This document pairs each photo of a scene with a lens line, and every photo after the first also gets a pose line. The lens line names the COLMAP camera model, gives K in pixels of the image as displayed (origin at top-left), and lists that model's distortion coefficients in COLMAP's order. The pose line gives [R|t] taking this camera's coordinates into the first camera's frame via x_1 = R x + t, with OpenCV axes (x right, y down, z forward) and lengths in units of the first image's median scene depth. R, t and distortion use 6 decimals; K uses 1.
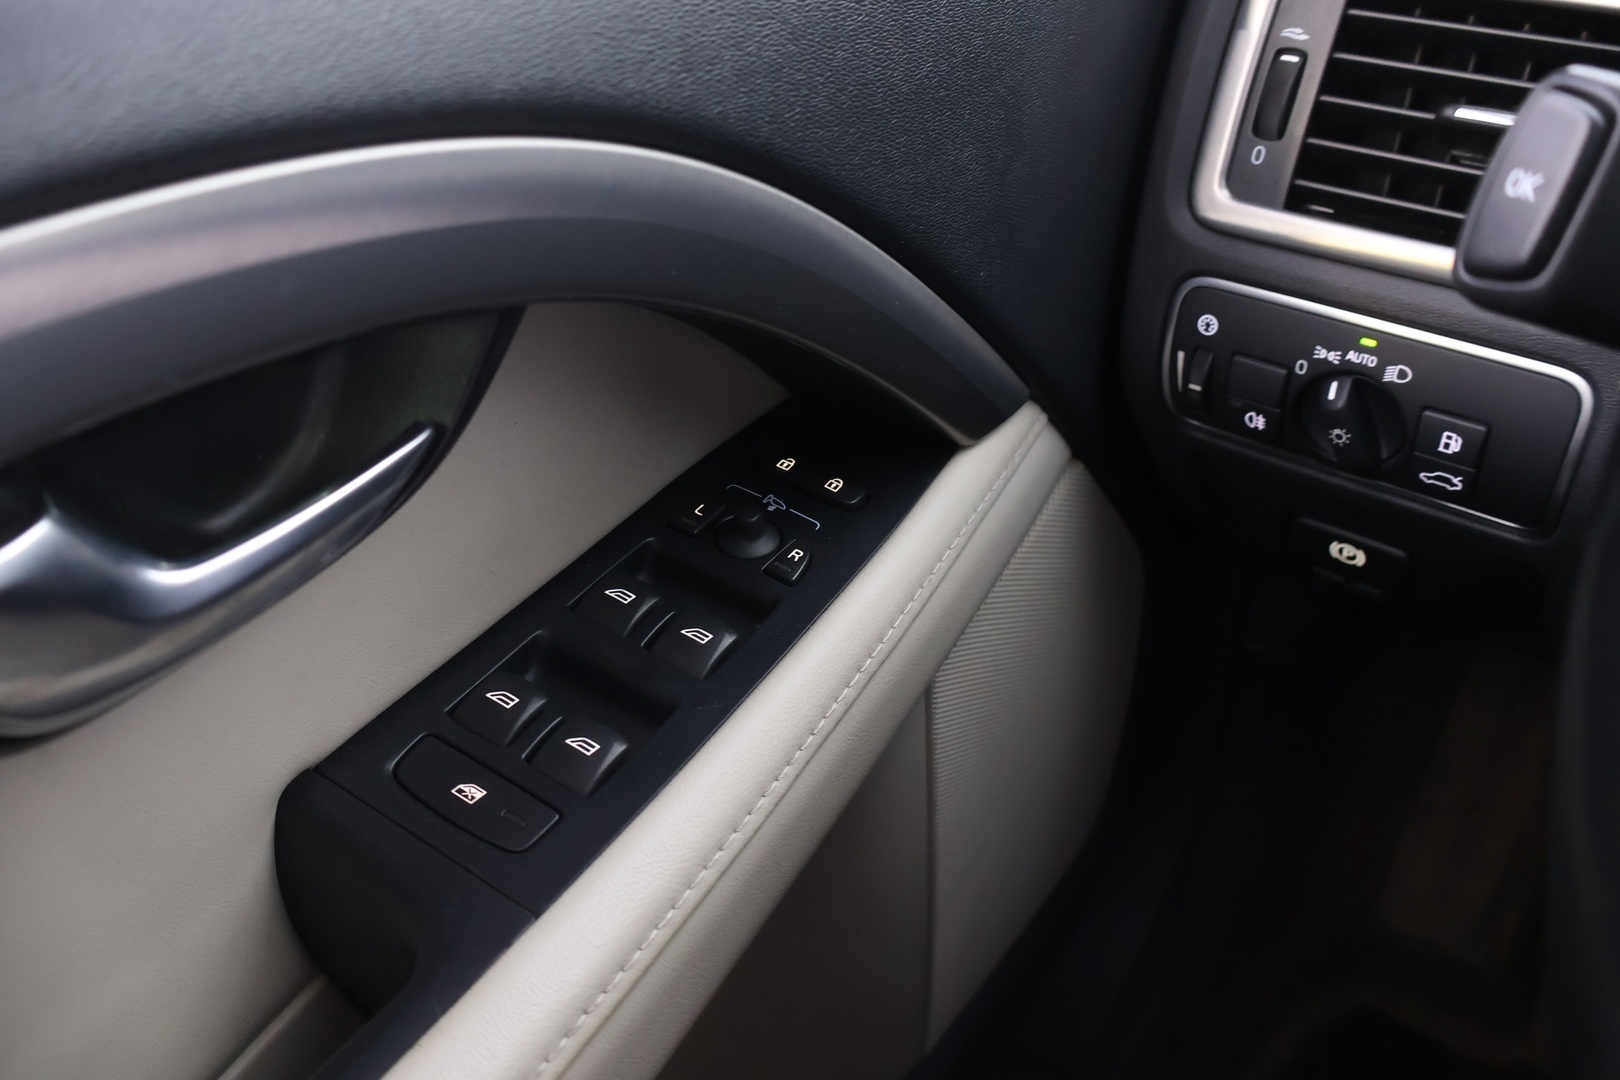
lens RADIAL K [[1408.5, 0, 810.0], [0, 1408.5, 540.0], [0, 0, 1]] dist [0.006670, 0.003865]
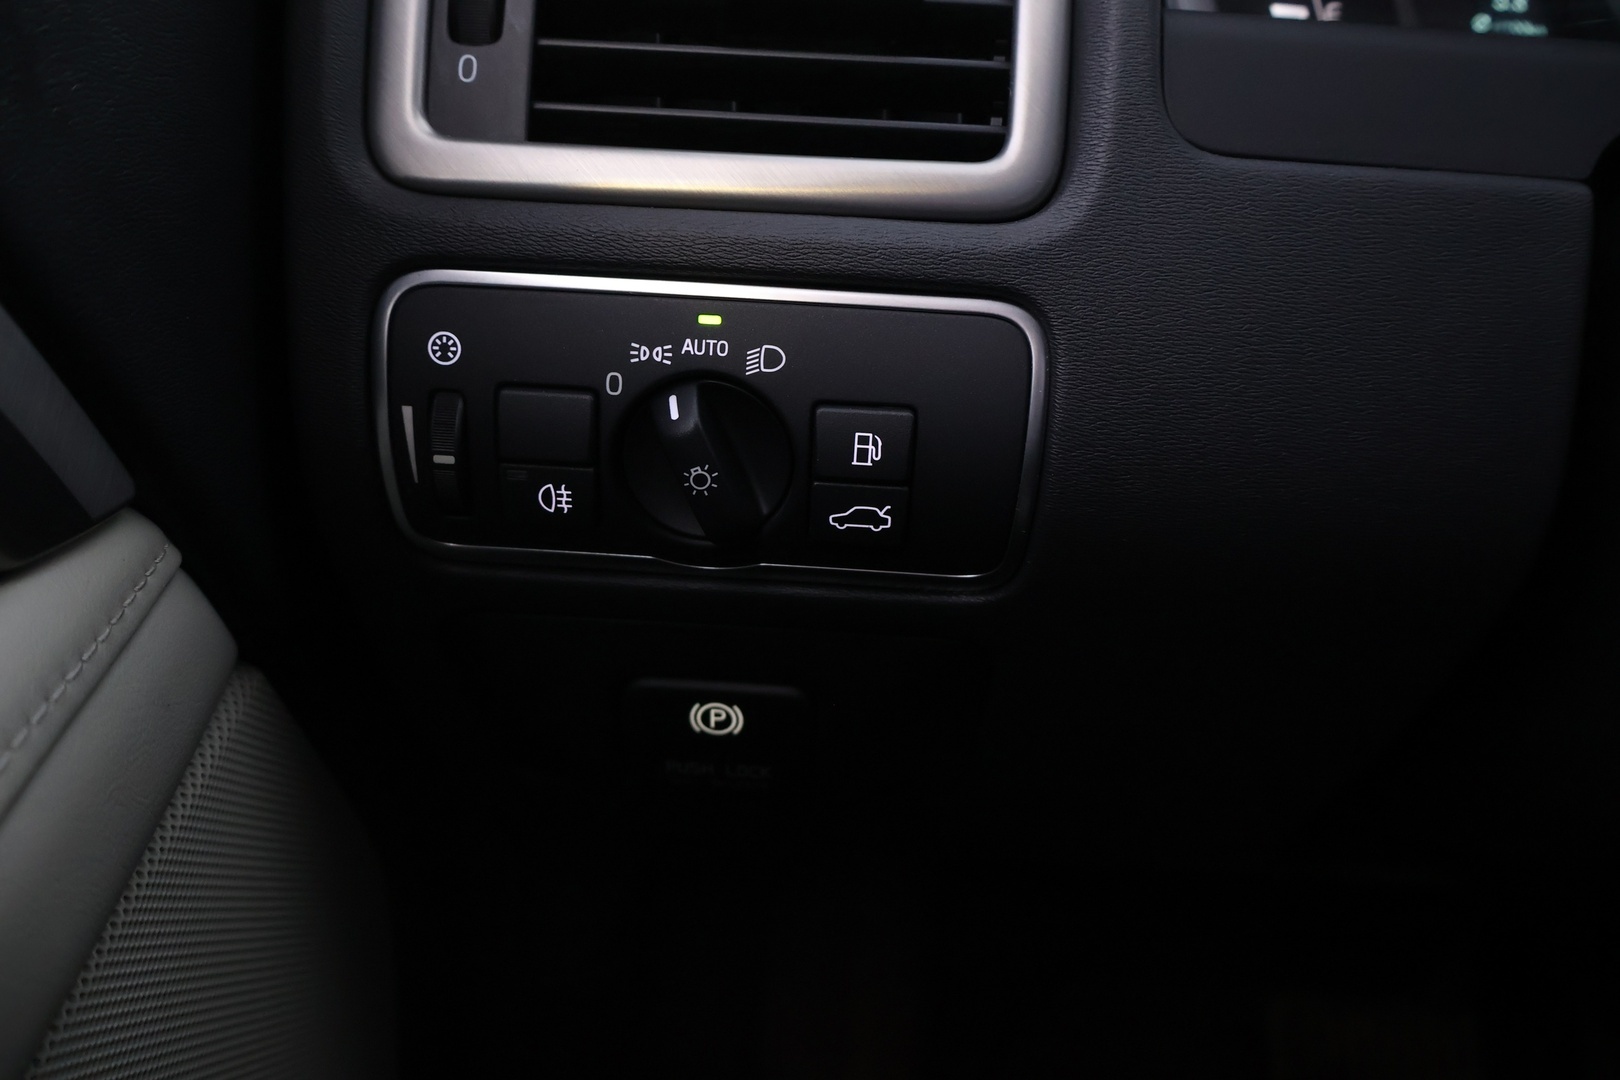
lens RADIAL K [[1408.5, 0, 810.0], [0, 1408.5, 540.0], [0, 0, 1]] dist [0.006670, 0.003865]
pose [[0.802616, -0.108331, 0.586577, 0.053718], [0.282801, 0.934934, -0.214292, 0.094632], [-0.525197, 0.337879, 0.781029, 0.508941]]
